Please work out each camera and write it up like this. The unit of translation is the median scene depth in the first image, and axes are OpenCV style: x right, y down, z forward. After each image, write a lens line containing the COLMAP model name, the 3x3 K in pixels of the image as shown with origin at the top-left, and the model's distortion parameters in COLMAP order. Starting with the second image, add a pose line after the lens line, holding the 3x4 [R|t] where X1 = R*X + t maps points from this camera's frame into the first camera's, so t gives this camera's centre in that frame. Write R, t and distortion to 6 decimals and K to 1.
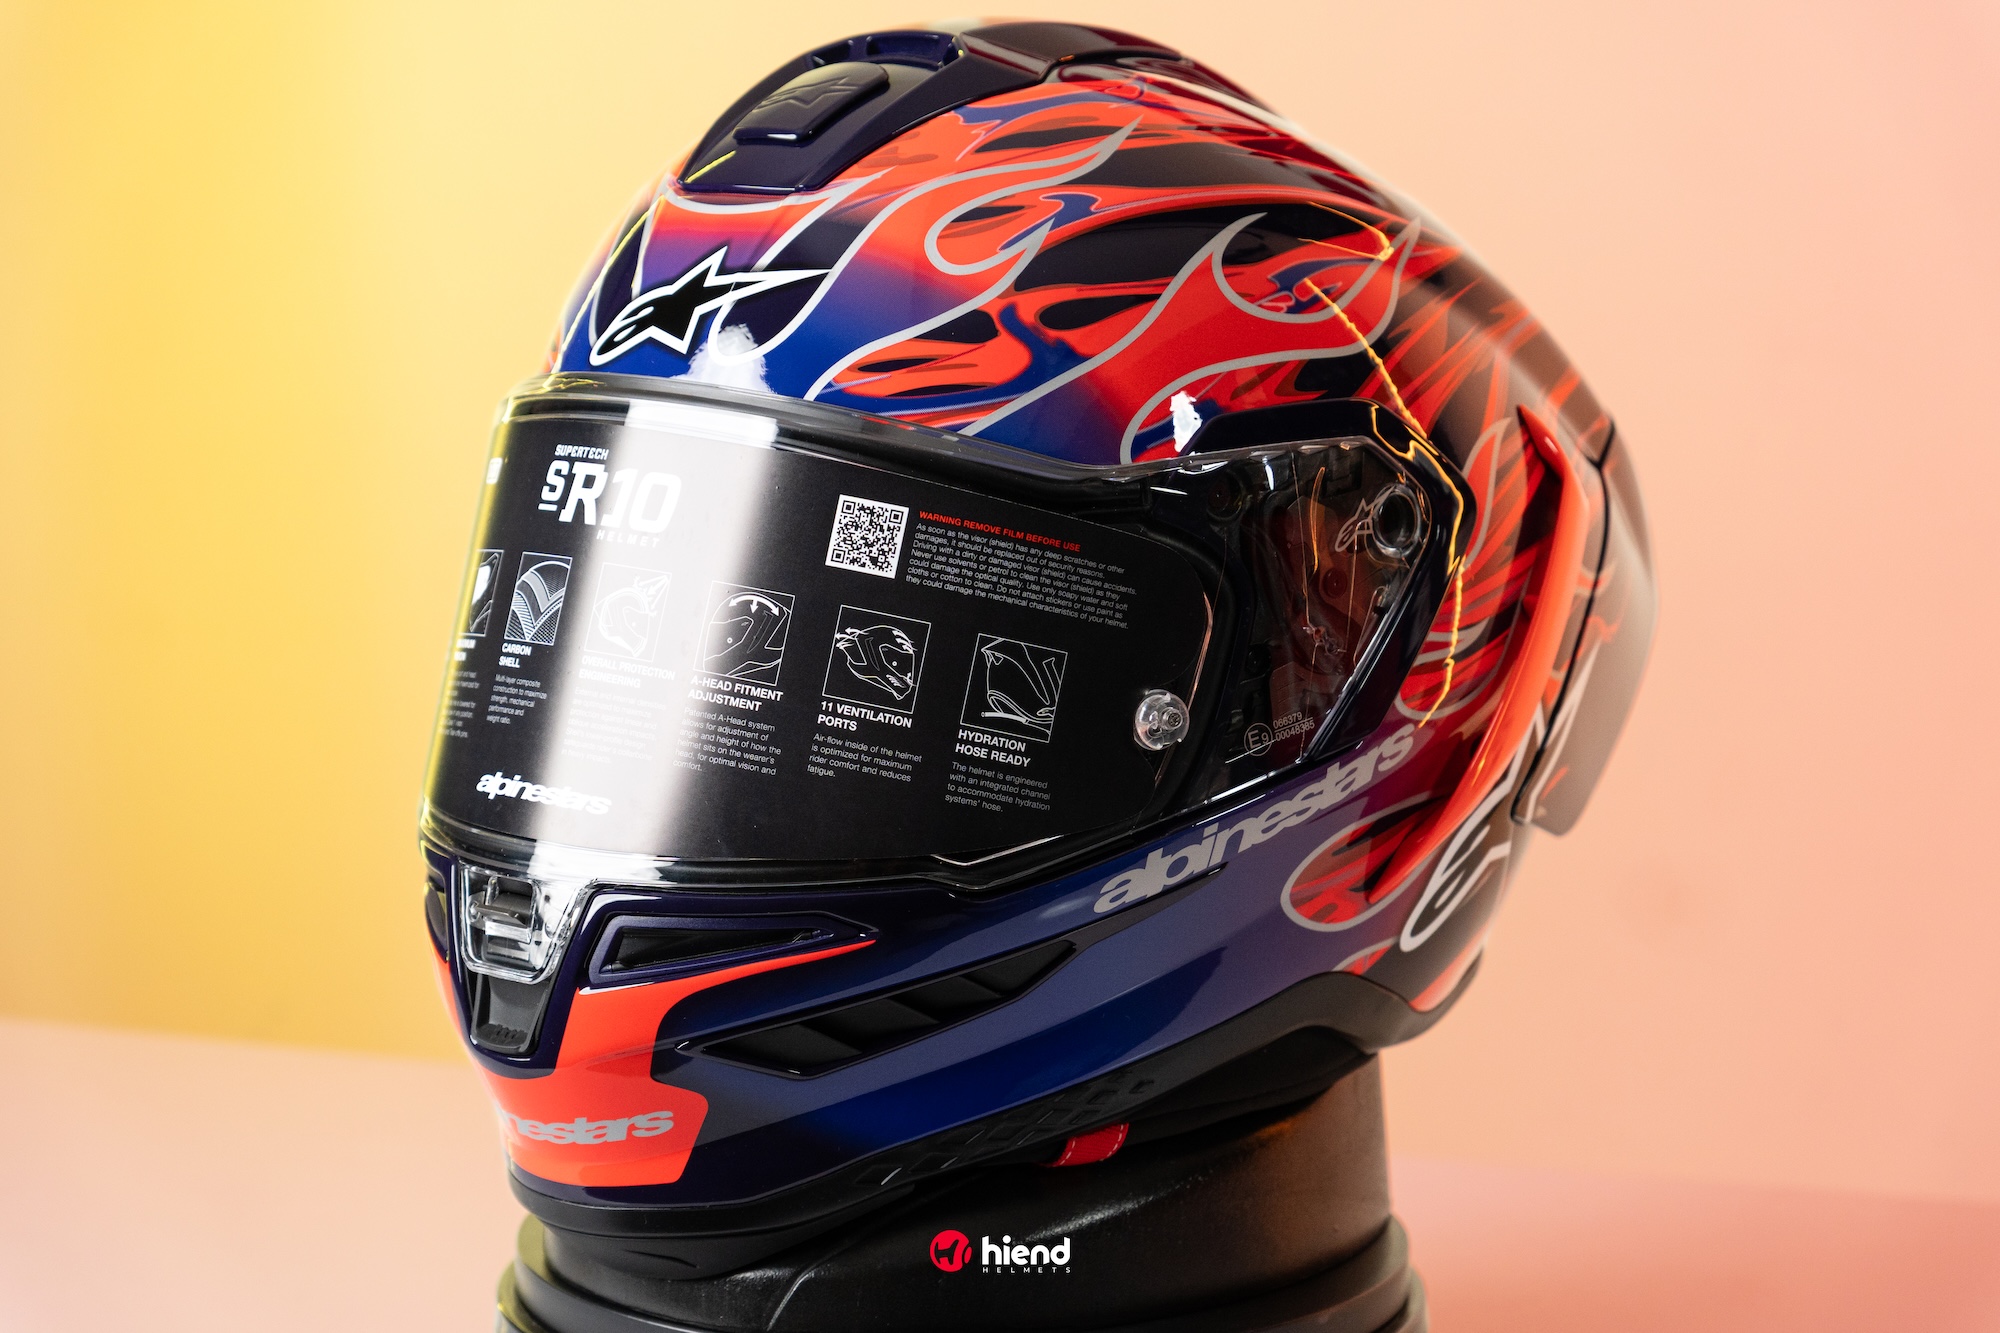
lens RADIAL K [[4781.1, 0, 1000.0], [0, 4781.1, 666.5], [0, 0, 1]] dist [-0.022464, -0.077625]
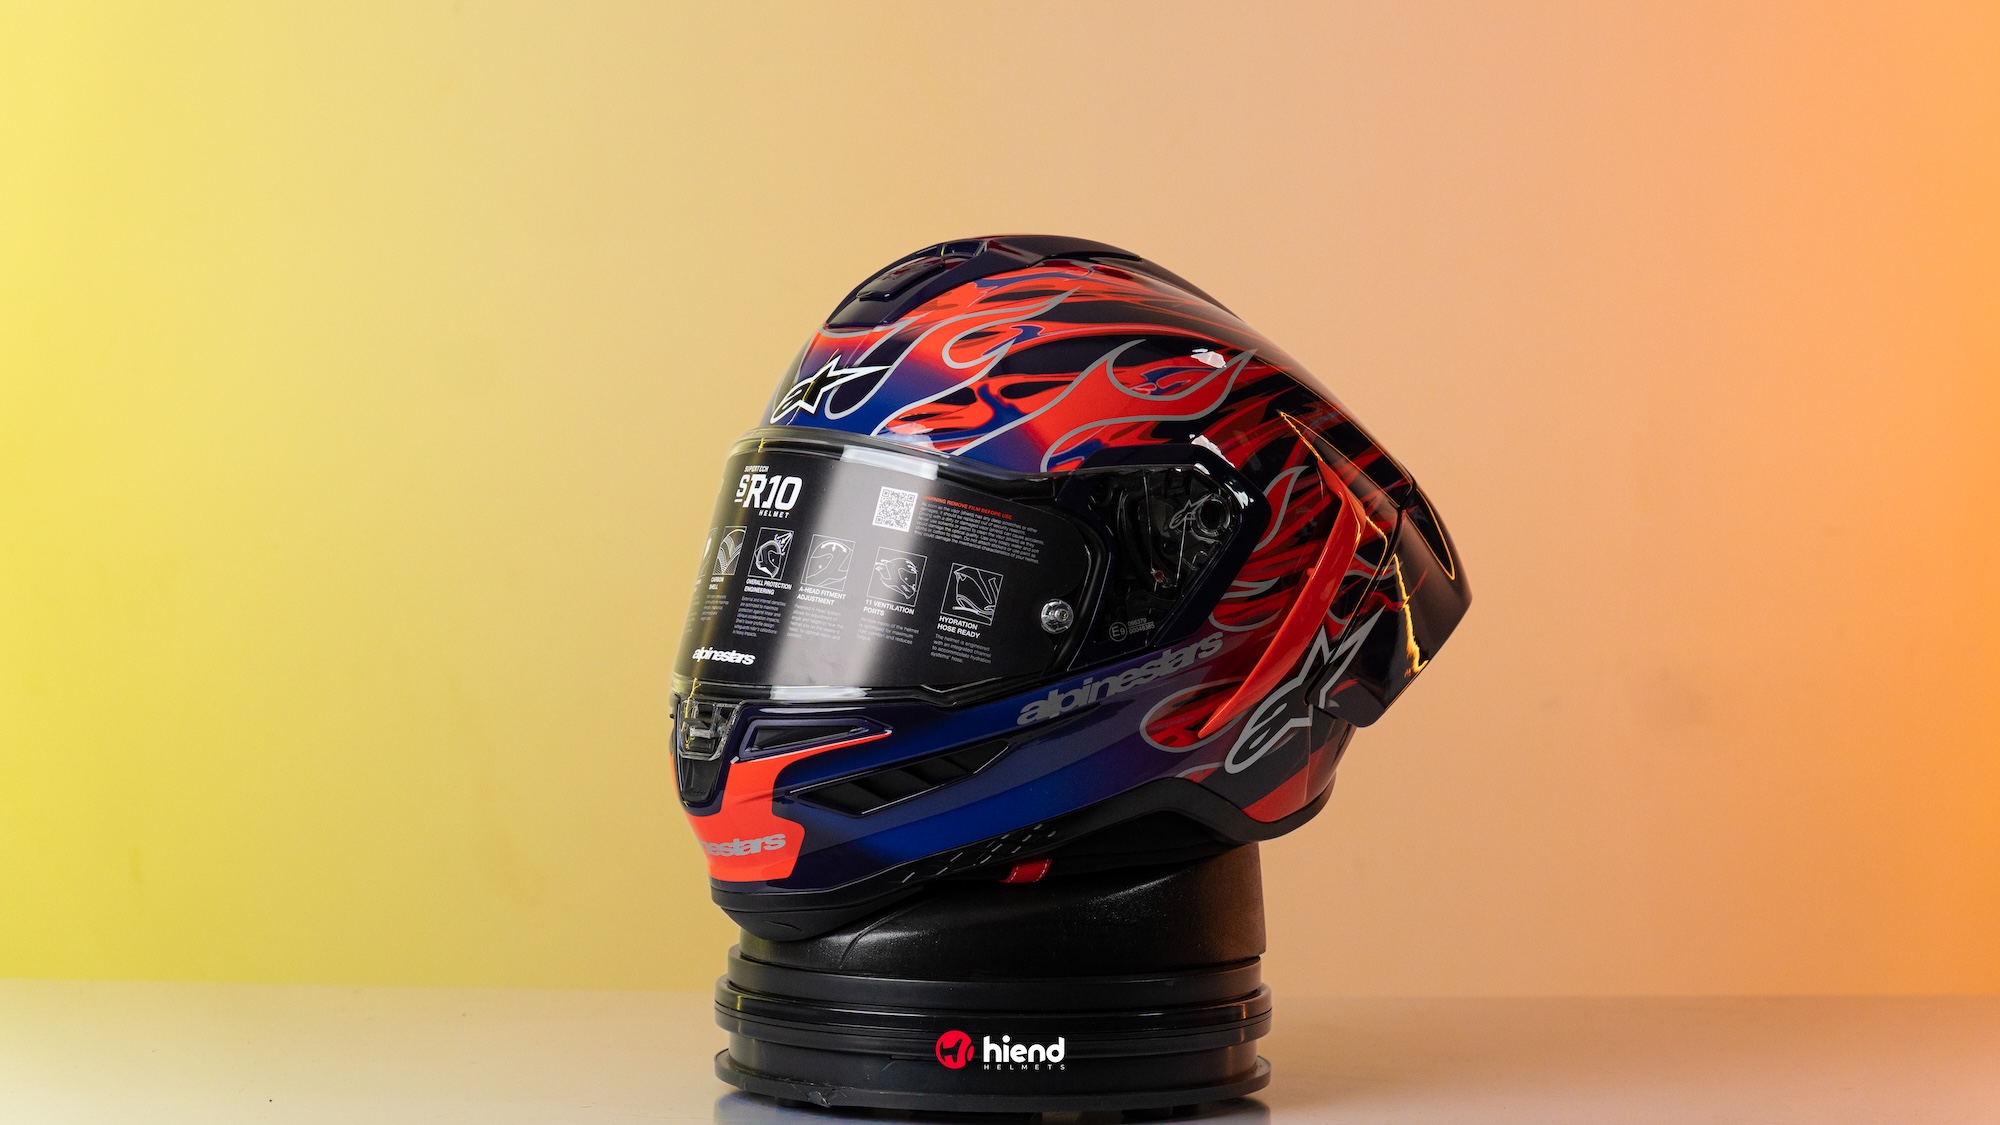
lens RADIAL K [[5331.5, 0, 1000.0], [0, 5331.5, 562.5], [0, 0, 1]] dist [0.050350, 0.023850]
pose [[0.982549, 0.014615, -0.185429, 0.376817], [-0.034796, 0.993752, -0.106049, 0.200668], [0.182720, 0.110650, 0.976919, -0.933543]]
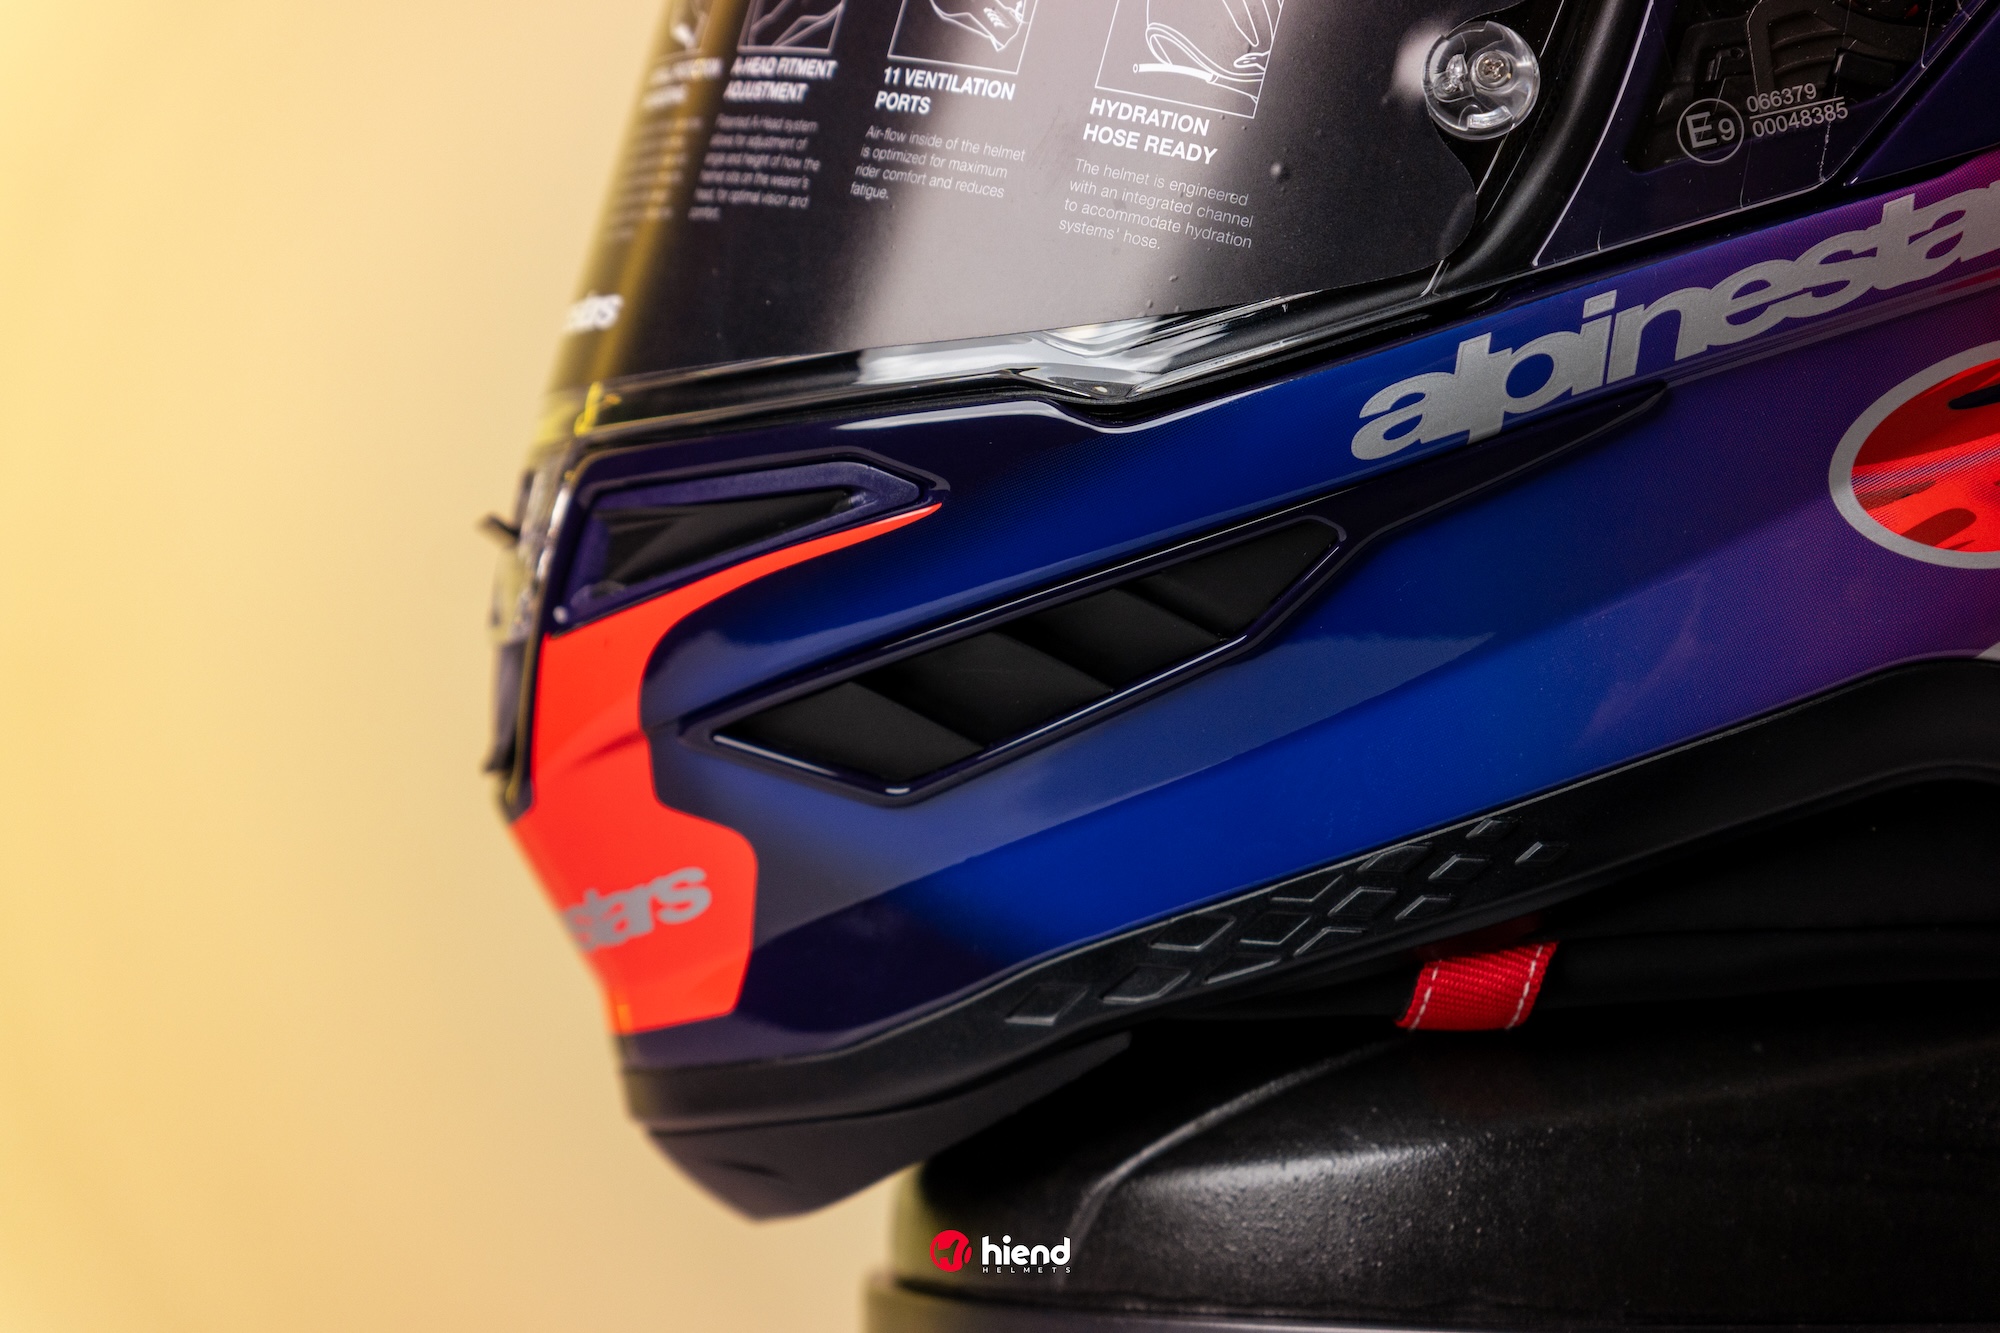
lens RADIAL K [[6196.8, 0, 1000.0], [0, 6196.8, 666.5], [0, 0, 1]] dist [-0.124922, 0.335568]
pose [[0.835844, -0.022176, -0.548519, 0.348394], [-0.070378, 0.986610, -0.147130, 0.172446], [0.544437, 0.161582, 0.823092, 0.435964]]
